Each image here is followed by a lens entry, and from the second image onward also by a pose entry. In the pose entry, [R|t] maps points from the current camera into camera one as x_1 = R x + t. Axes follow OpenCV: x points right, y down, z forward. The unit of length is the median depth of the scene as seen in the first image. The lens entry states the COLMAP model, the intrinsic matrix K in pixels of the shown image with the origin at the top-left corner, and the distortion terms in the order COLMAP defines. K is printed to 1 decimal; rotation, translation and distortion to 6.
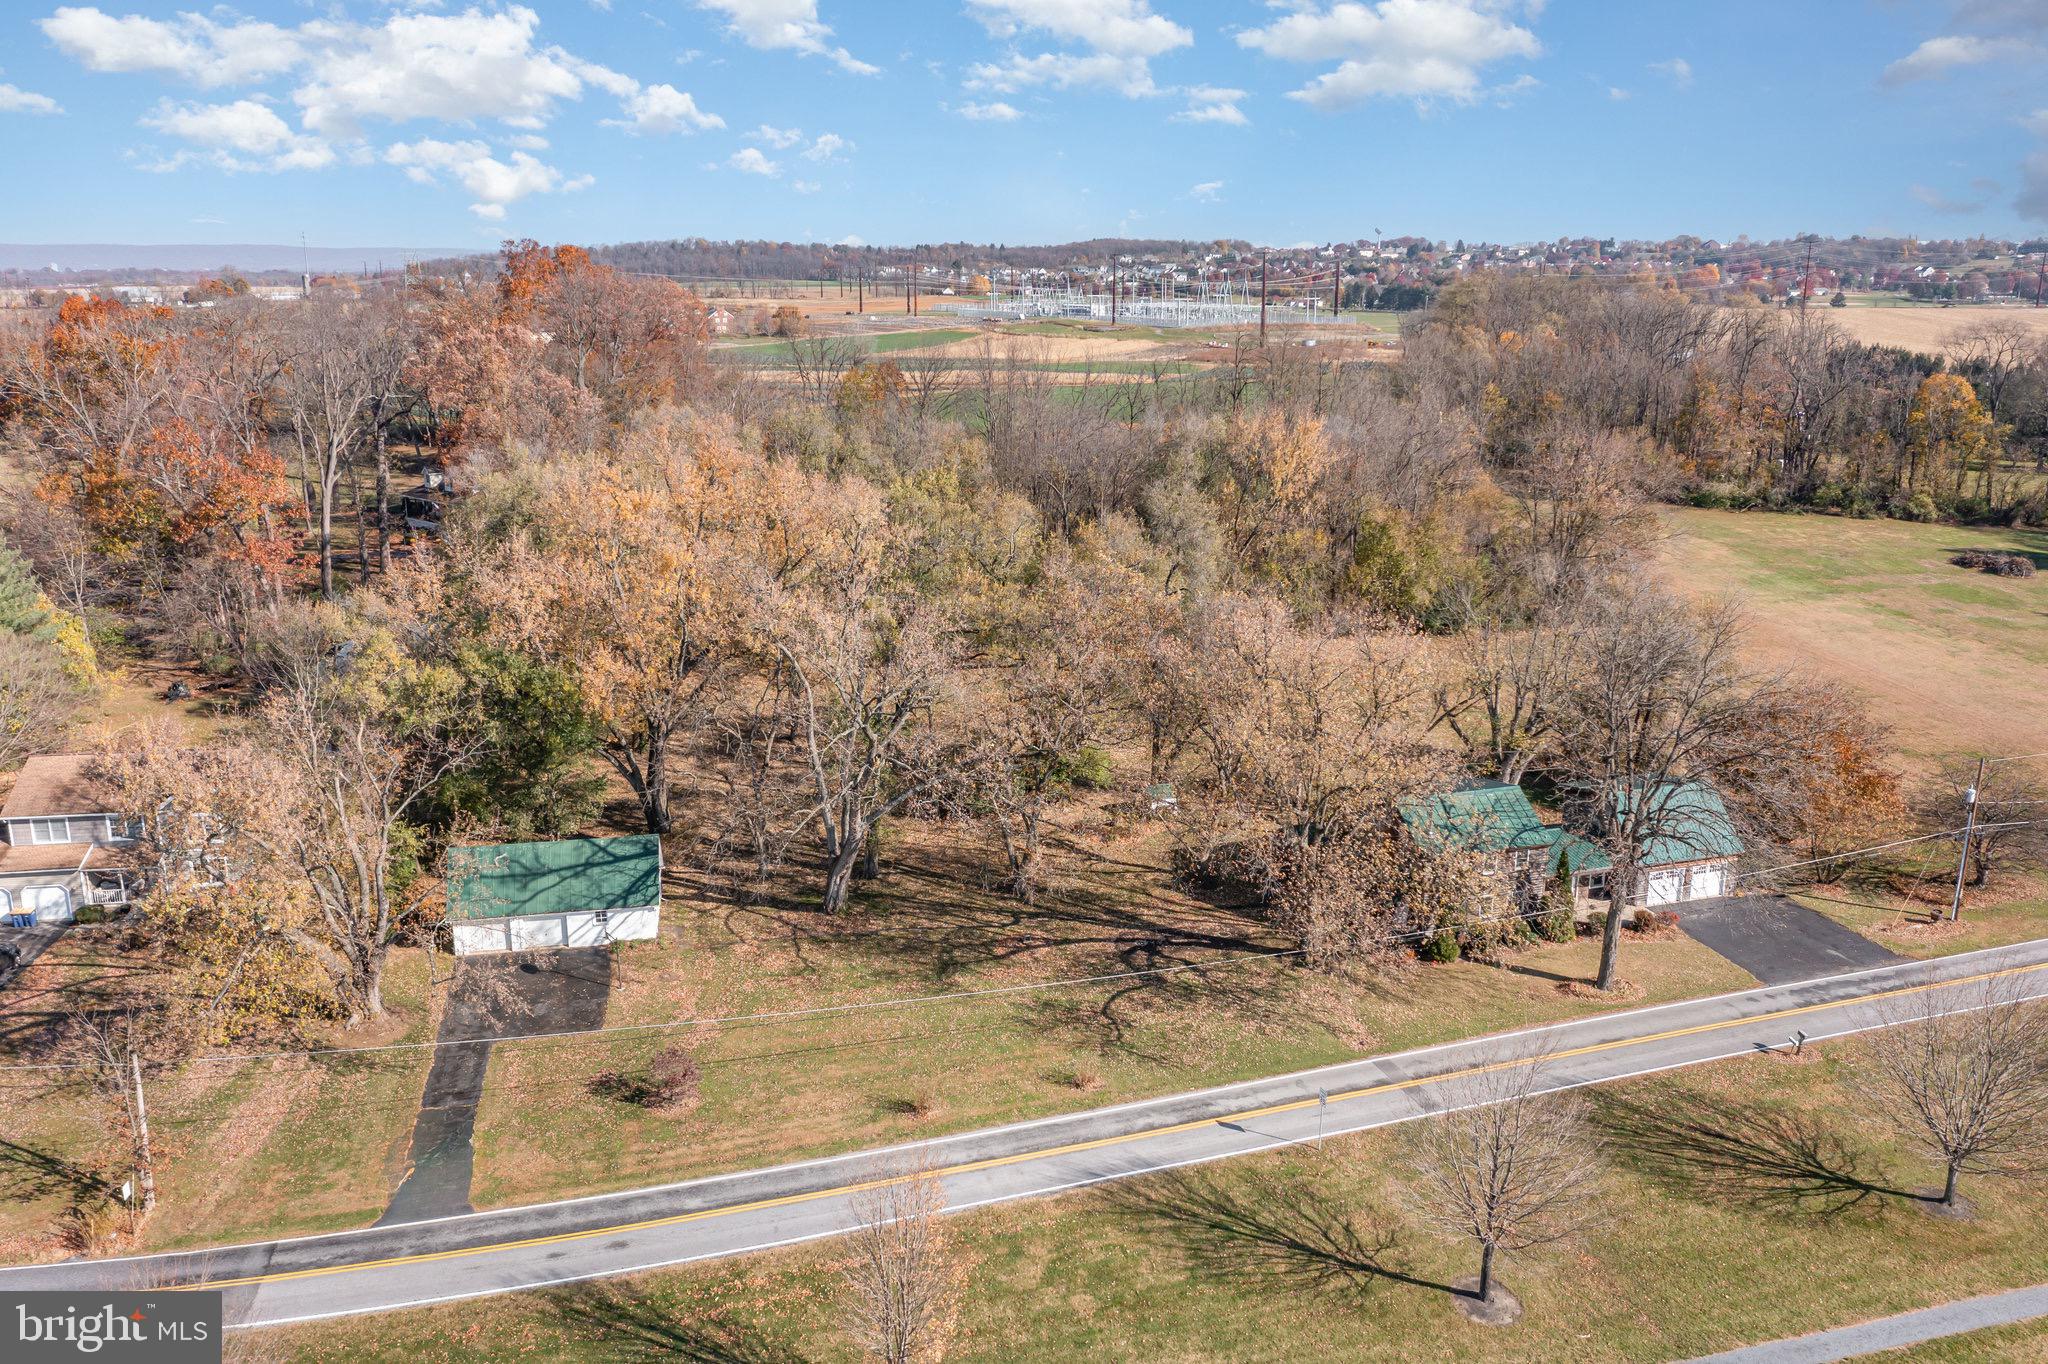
lens RADIAL K [[1613.8, 0, 1031.3], [0, 1613.8, 719.1], [0, 0, 1]] dist [-0.003734, 0.002639]
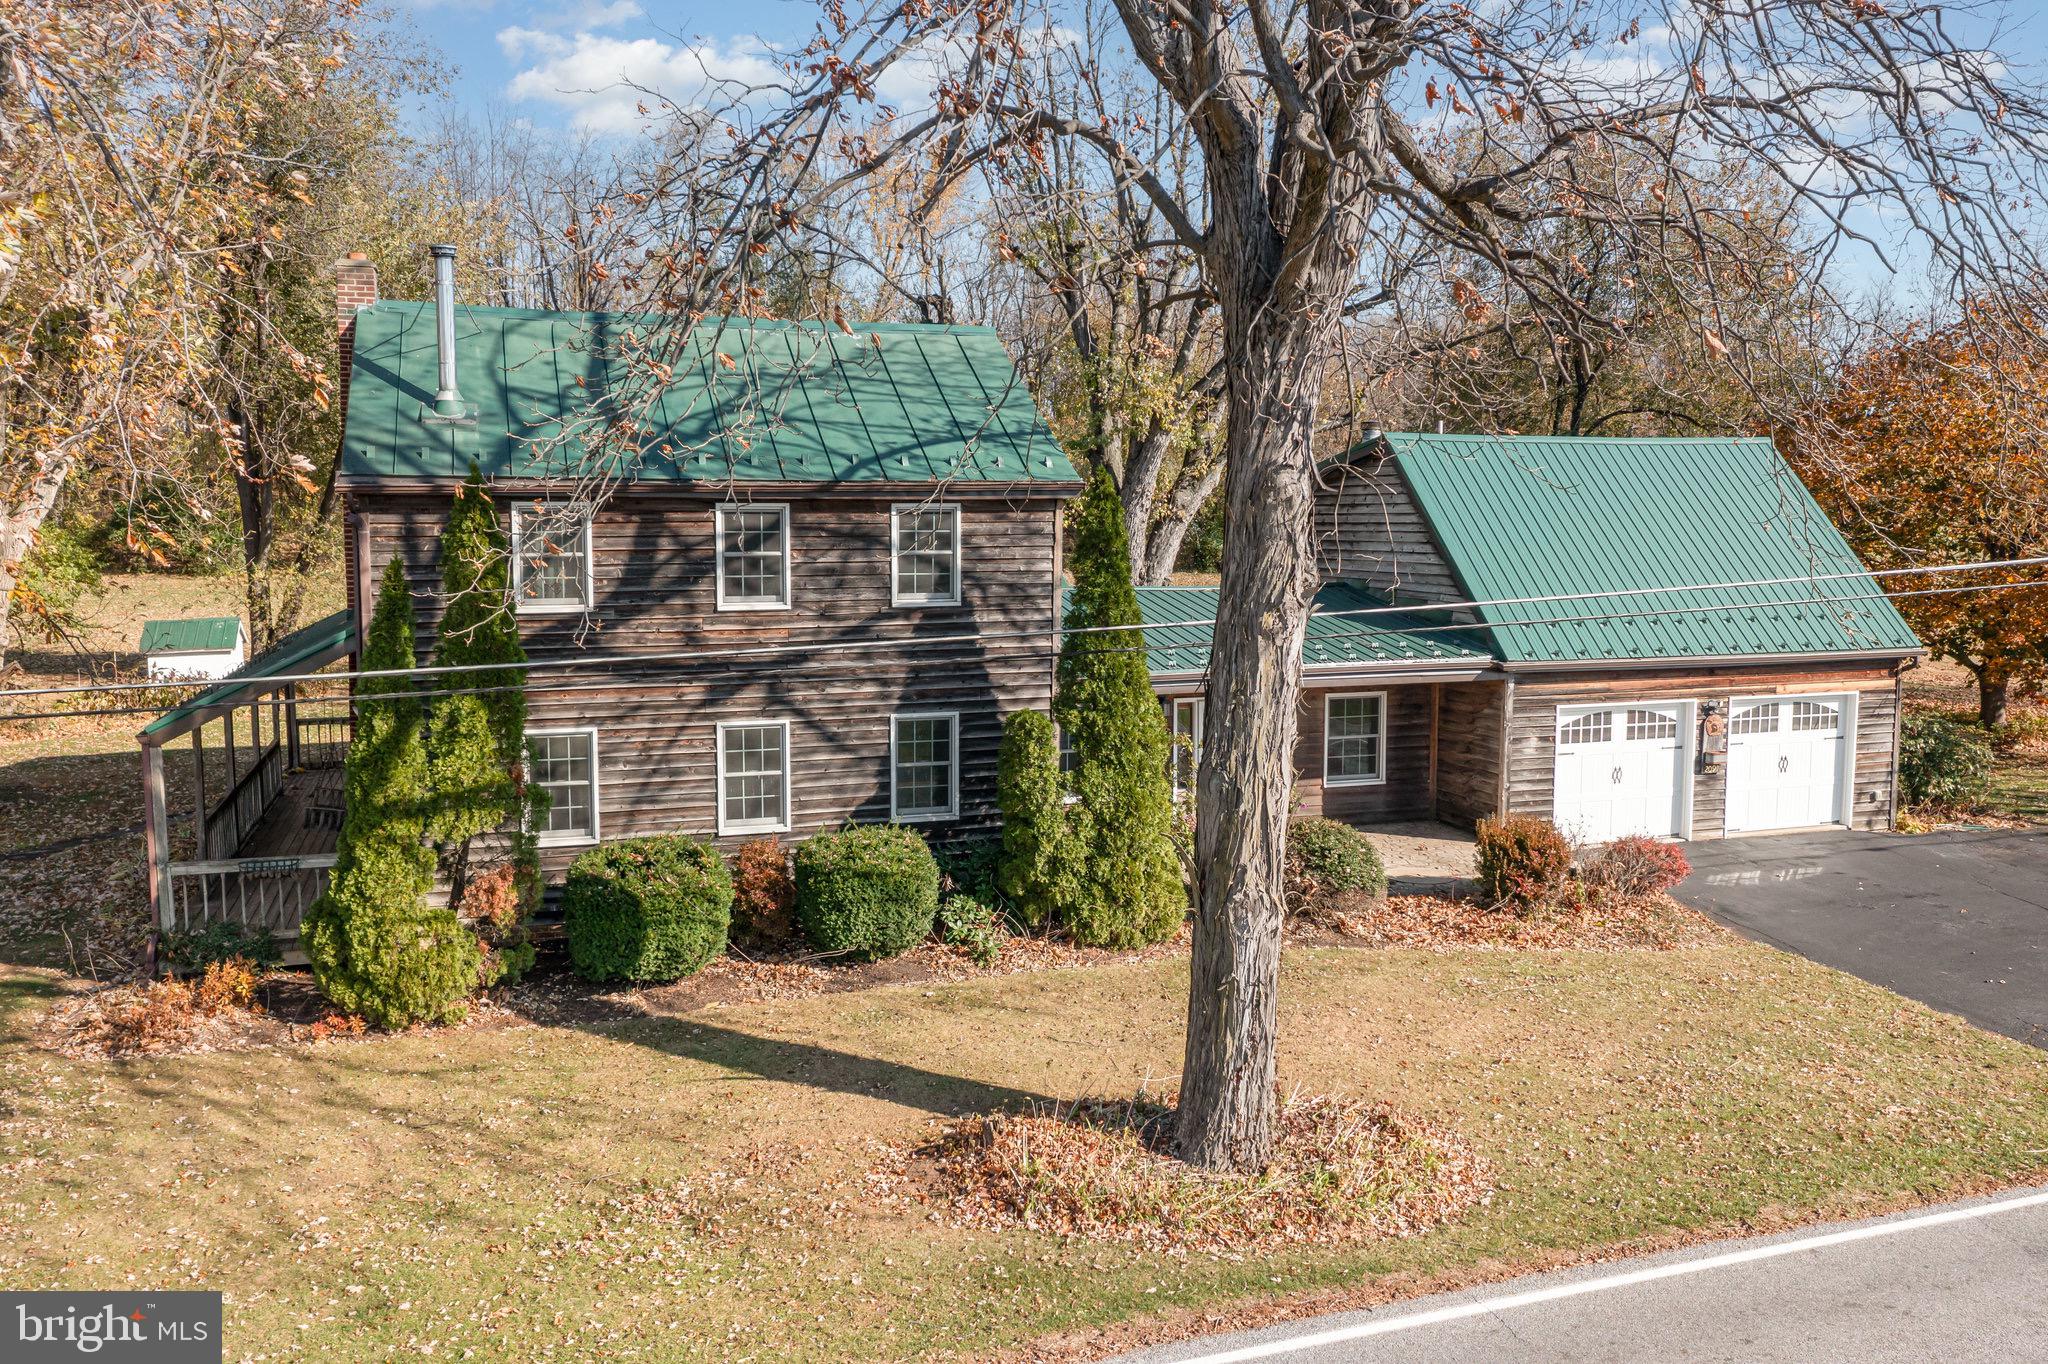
lens RADIAL K [[1613.8, 0, 1031.3], [0, 1613.8, 719.1], [0, 0, 1]] dist [-0.003734, 0.002639]
pose [[0.999979, -0.006393, -0.001130, 0.359167], [0.006158, 0.989126, -0.146943, 0.157454], [0.002057, 0.146933, 0.989144, 0.895128]]
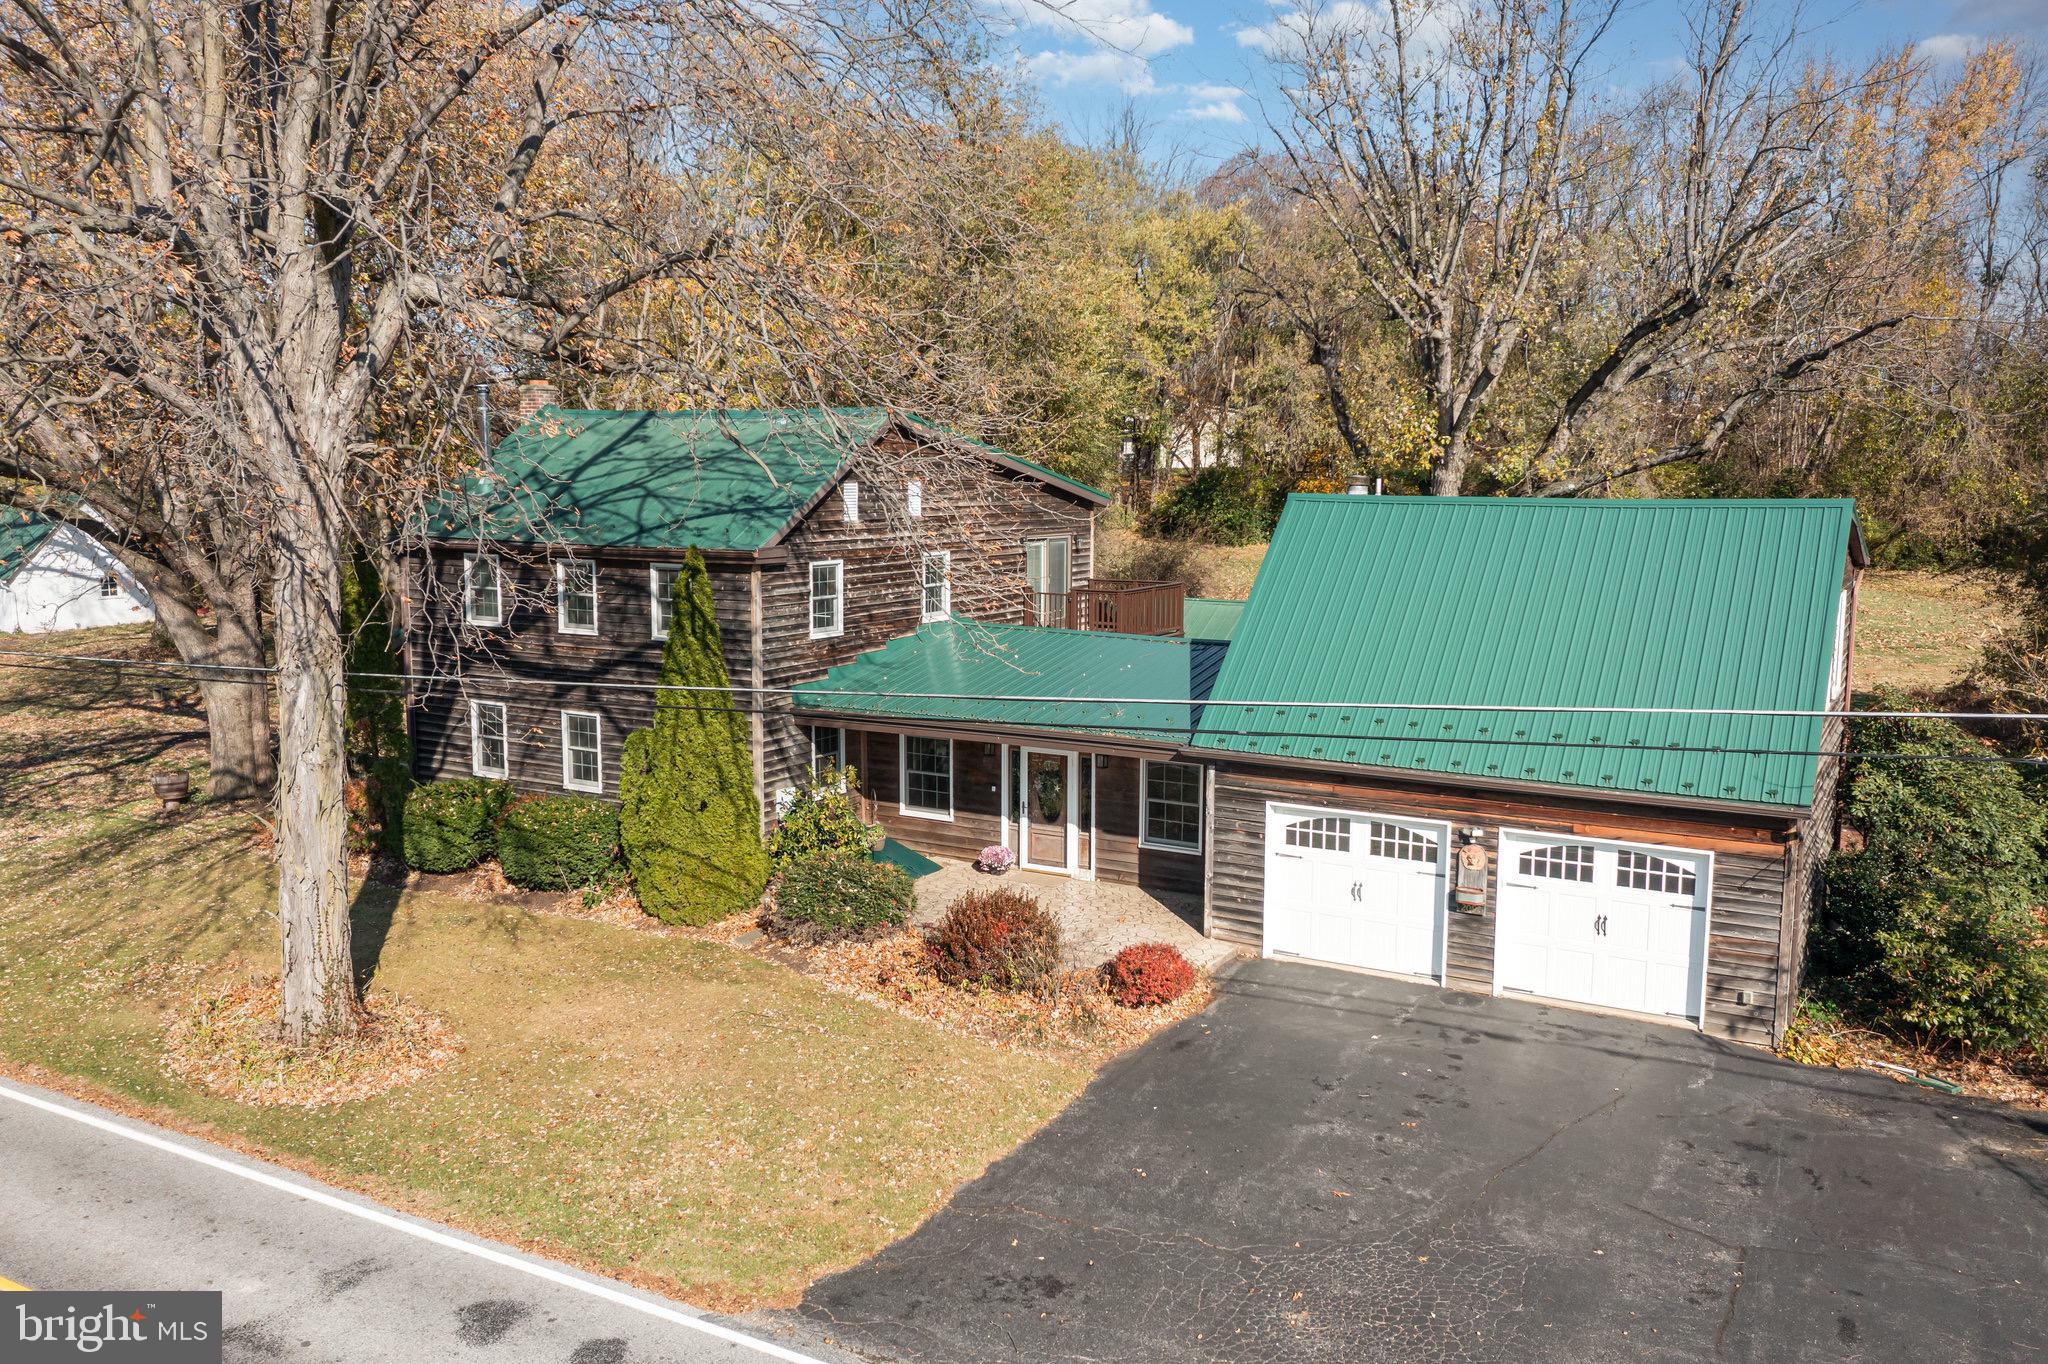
lens RADIAL K [[1613.8, 0, 1031.3], [0, 1613.8, 719.1], [0, 0, 1]] dist [-0.003734, 0.002639]
pose [[0.661859, 0.115699, -0.740646, 0.626417], [-0.204864, 0.978323, -0.030244, 0.115465], [0.721092, 0.171749, 0.671214, 0.971307]]
